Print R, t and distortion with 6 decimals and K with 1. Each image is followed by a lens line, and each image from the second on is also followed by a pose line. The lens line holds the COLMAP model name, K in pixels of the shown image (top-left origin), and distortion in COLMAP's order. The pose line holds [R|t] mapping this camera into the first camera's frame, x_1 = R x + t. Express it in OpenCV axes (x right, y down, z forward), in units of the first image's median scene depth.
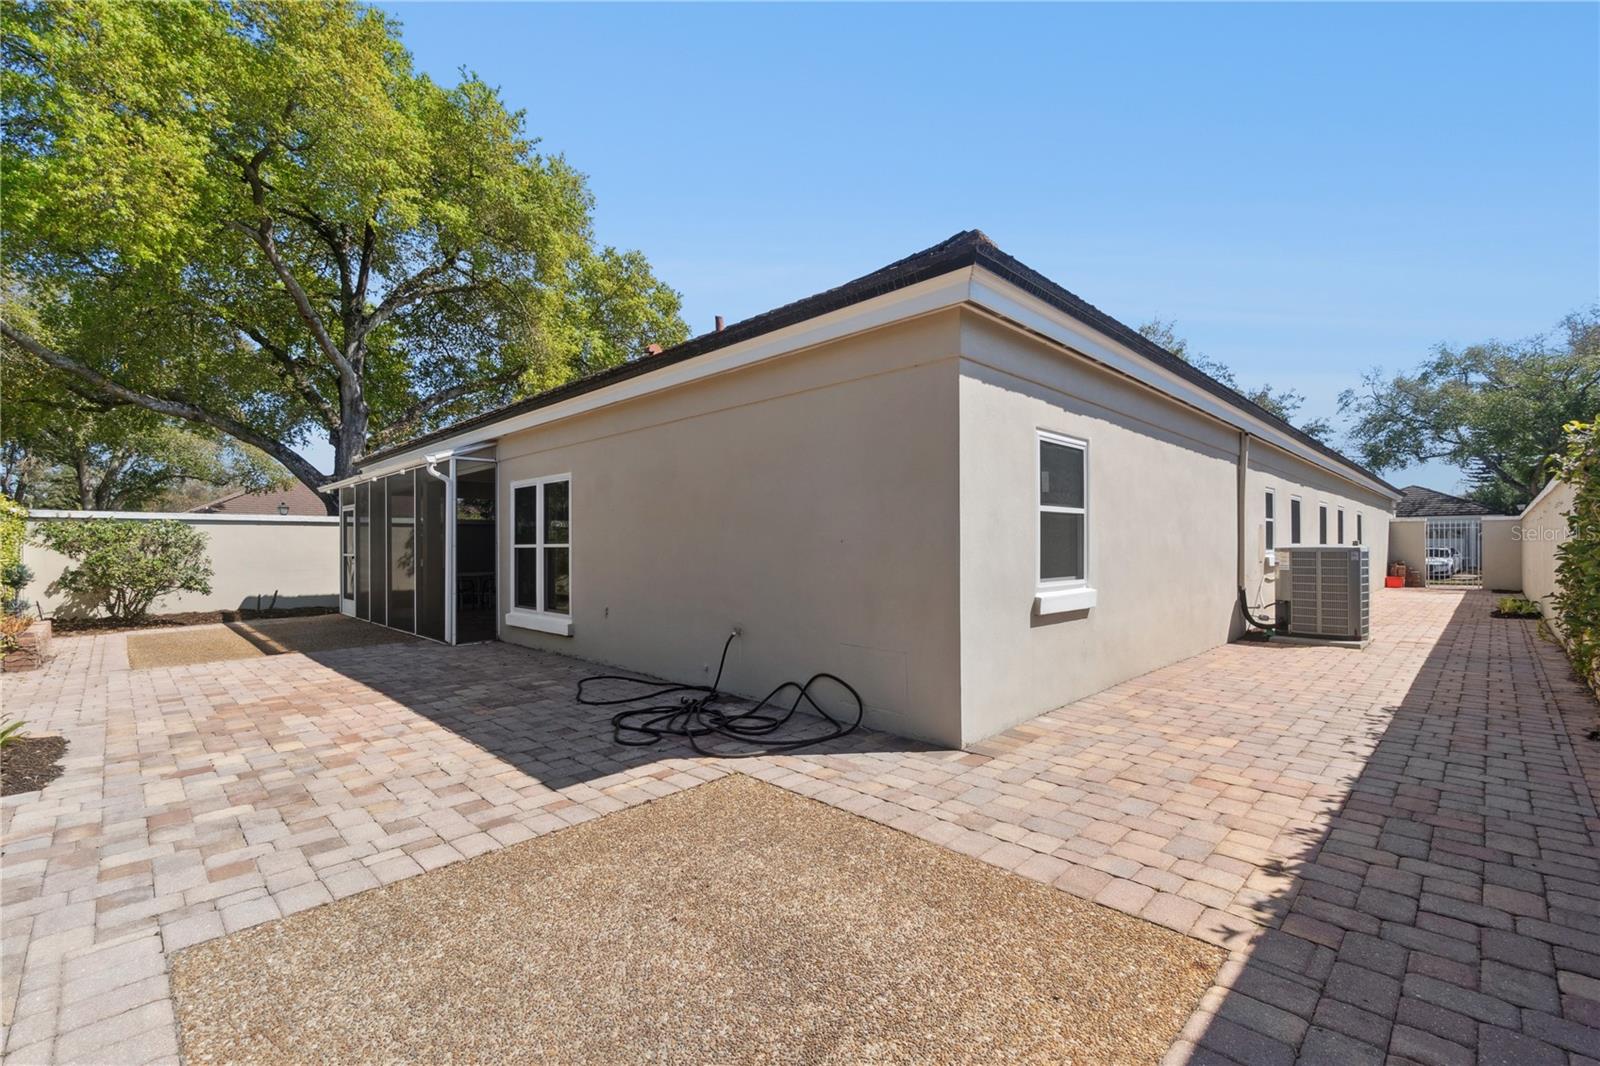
lens RADIAL K [[707.4, 0, 793.5], [0, 707.4, 535.4], [0, 0, 1]] dist [-0.007150, 0.001901]
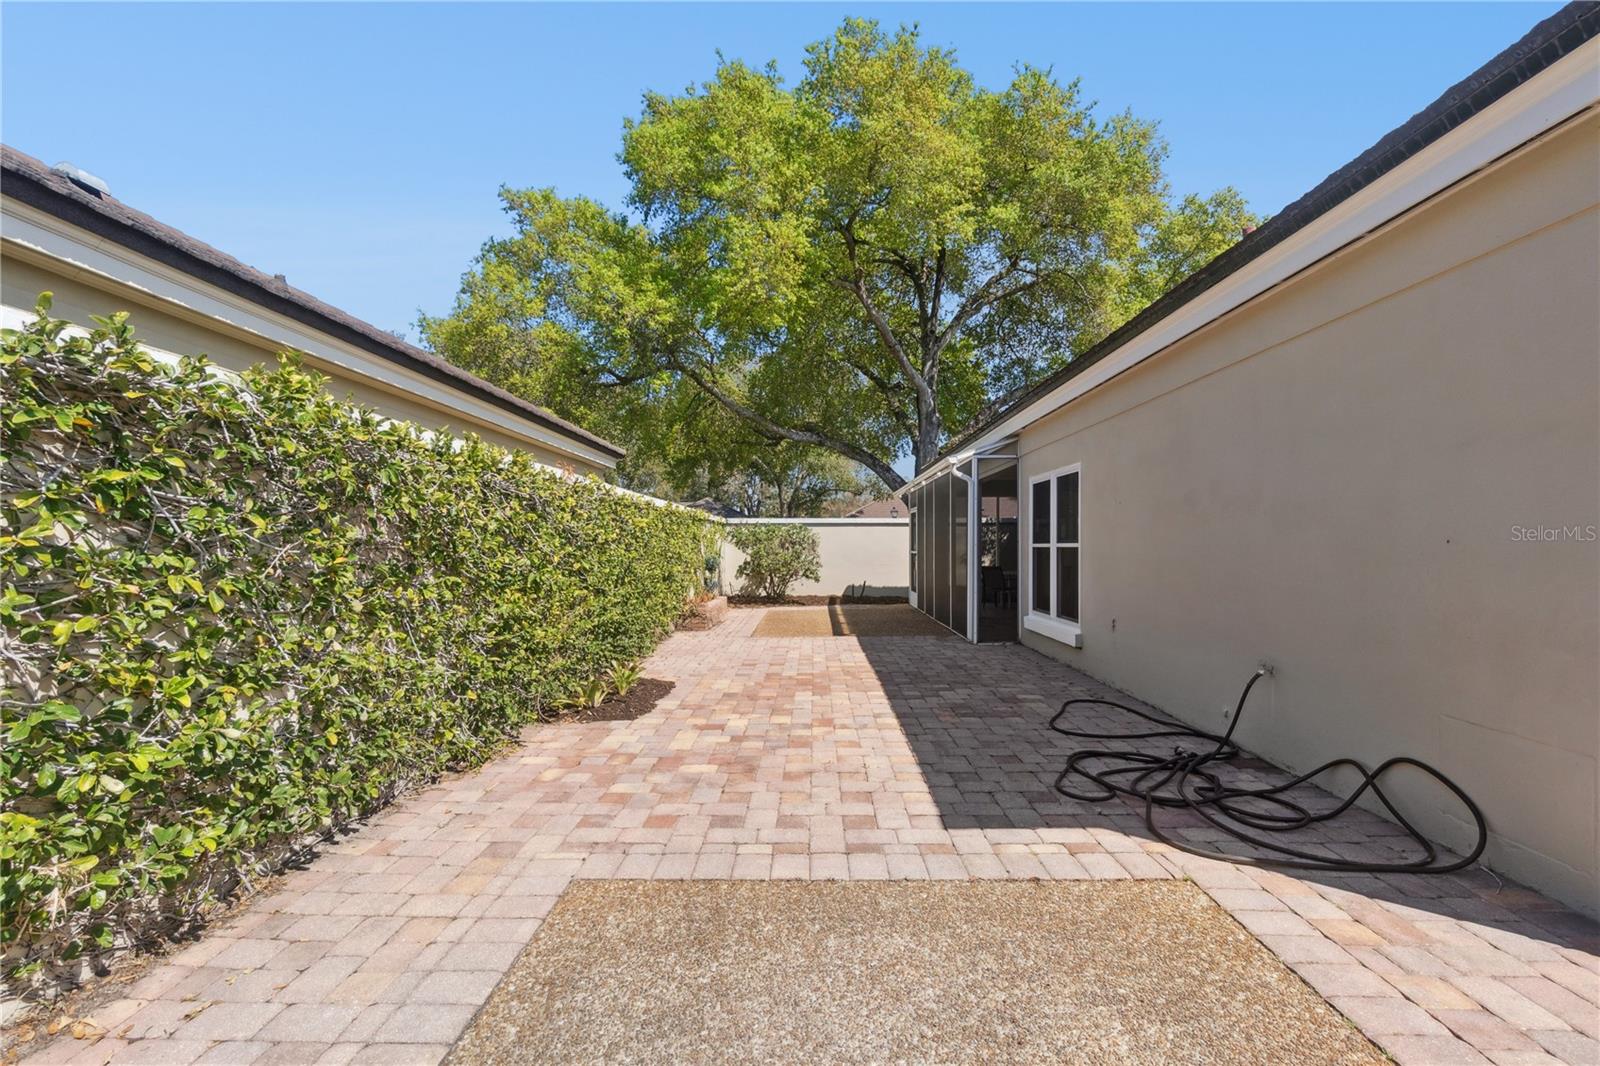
lens RADIAL K [[707.4, 0, 797.1], [0, 707.4, 545.6], [0, 0, 1]] dist [-0.007150, 0.001901]
pose [[0.684211, 0.004971, -0.729267, 0.071258], [0.008198, 0.999861, 0.014507, -0.000616], [0.729238, -0.015904, 0.684075, 0.117138]]
